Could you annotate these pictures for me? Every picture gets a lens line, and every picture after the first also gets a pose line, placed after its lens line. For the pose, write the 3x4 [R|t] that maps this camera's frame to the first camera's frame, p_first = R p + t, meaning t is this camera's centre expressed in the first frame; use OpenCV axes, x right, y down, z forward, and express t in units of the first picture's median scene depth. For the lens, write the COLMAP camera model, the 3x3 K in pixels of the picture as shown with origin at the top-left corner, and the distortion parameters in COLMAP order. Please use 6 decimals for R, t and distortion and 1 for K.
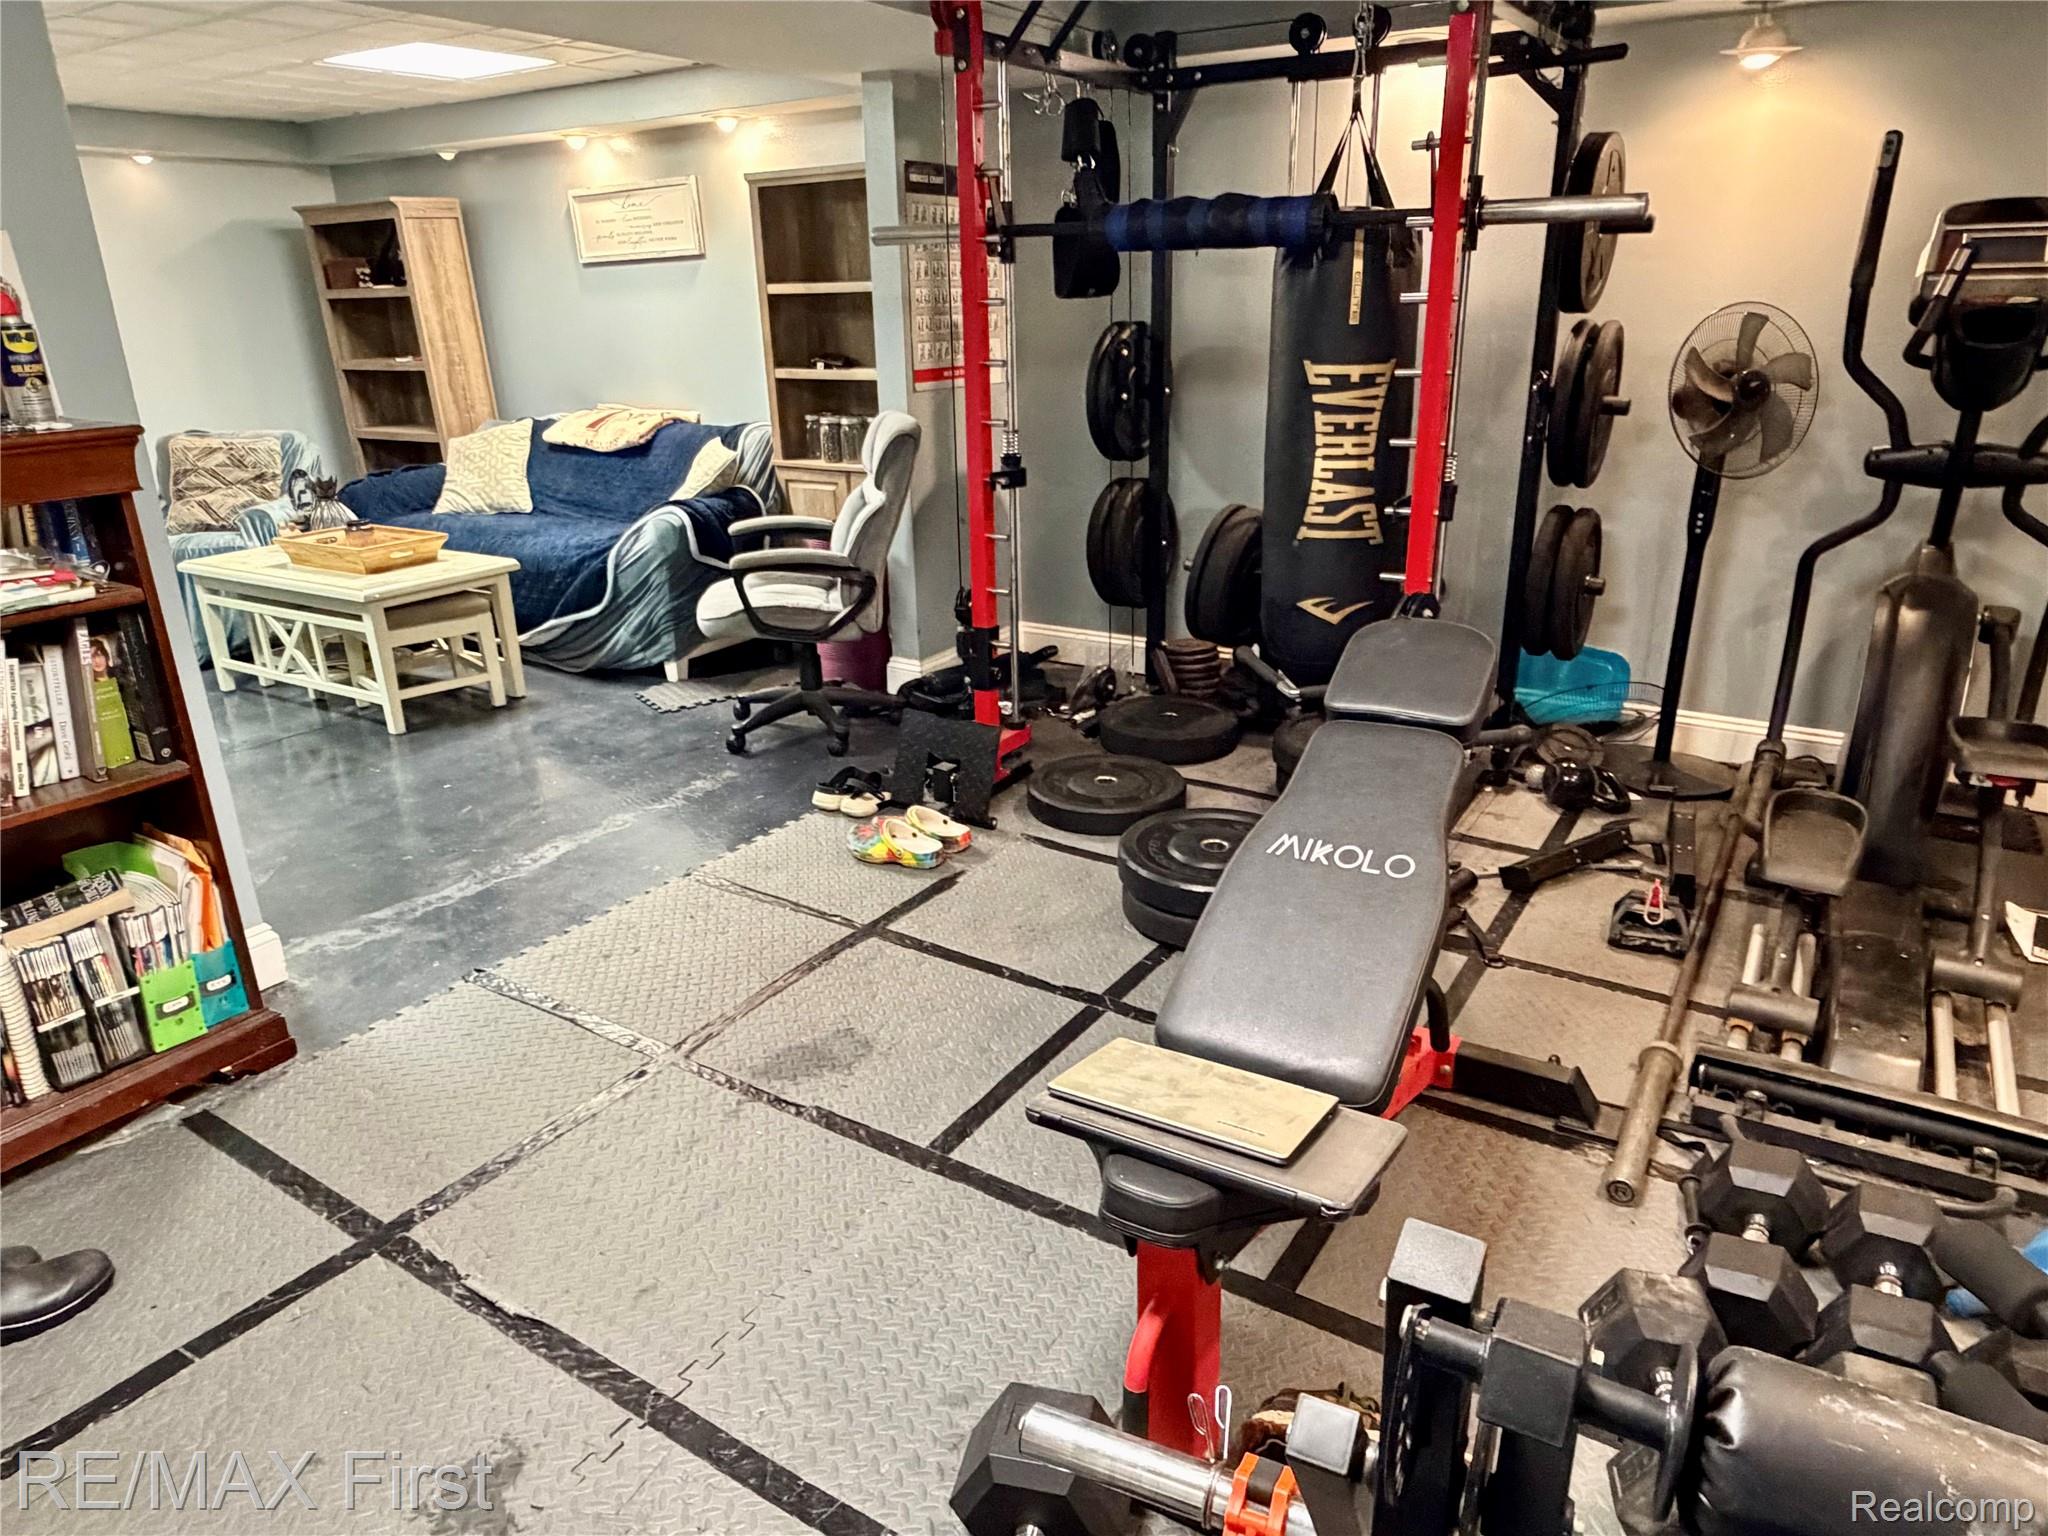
lens RADIAL K [[1312.1, 0, 1021.2], [0, 1312.1, 772.0], [0, 0, 1]] dist [-0.005339, -0.000249]
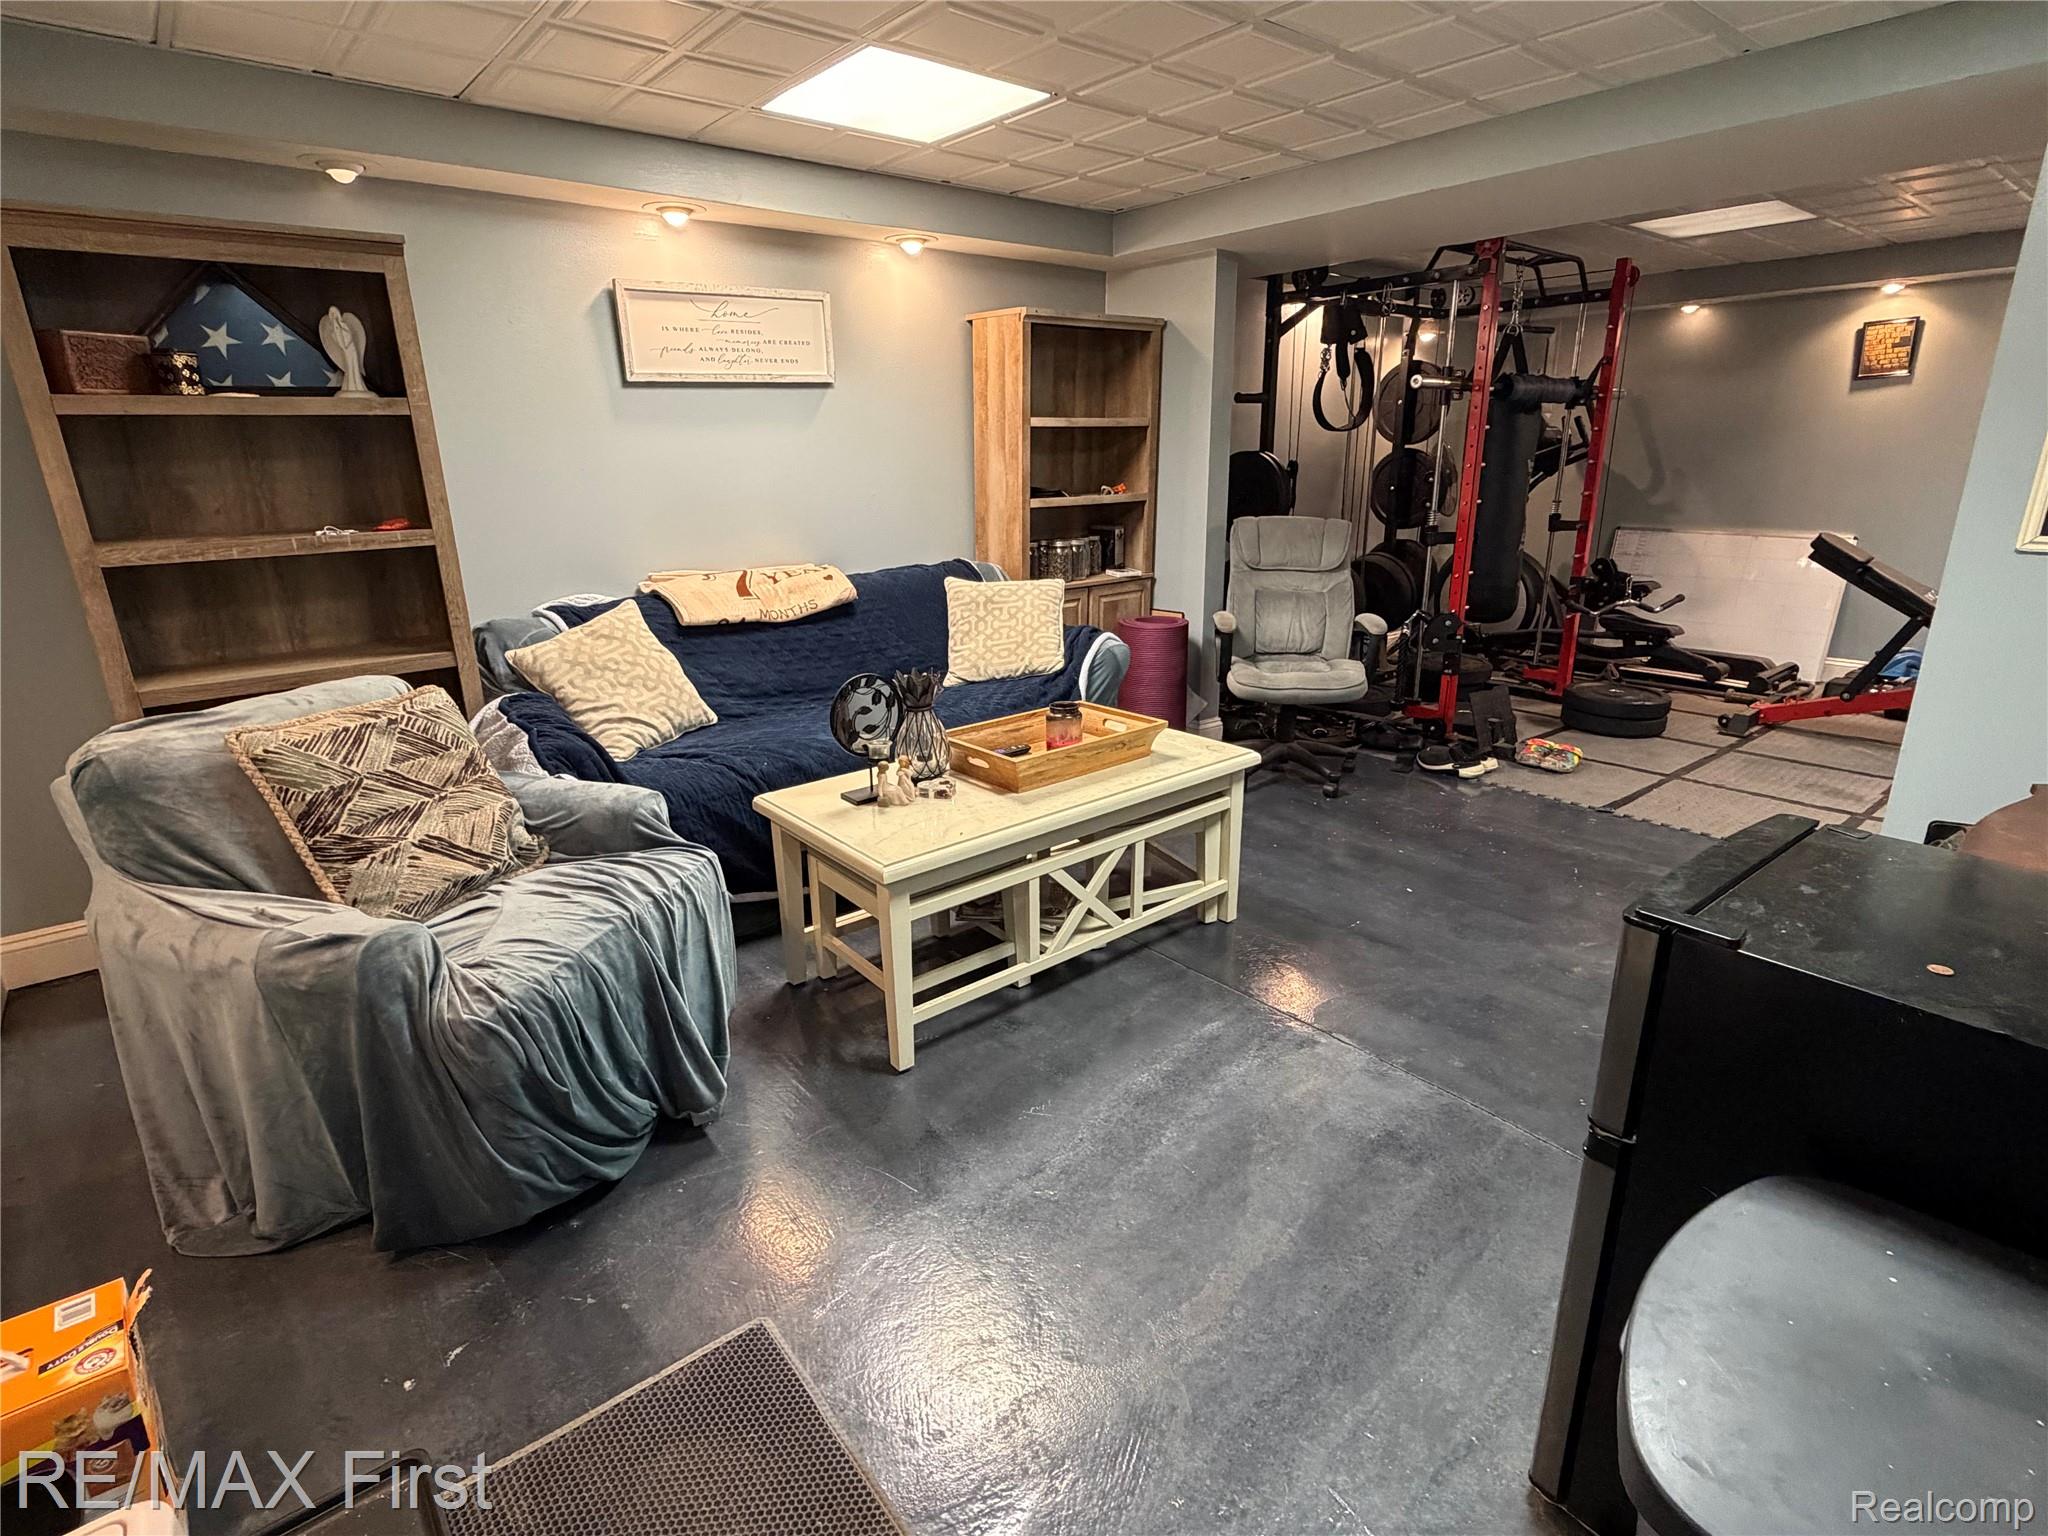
lens RADIAL K [[1029.8, 0, 1022.5], [0, 1029.8, 767.2], [0, 0, 1]] dist [0.000087, -0.001163]
pose [[0.304887, -0.262954, 0.915368, -0.882183], [0.343024, 0.926942, 0.152026, -0.214093], [-0.888470, 0.267643, 0.372812, 0.685509]]
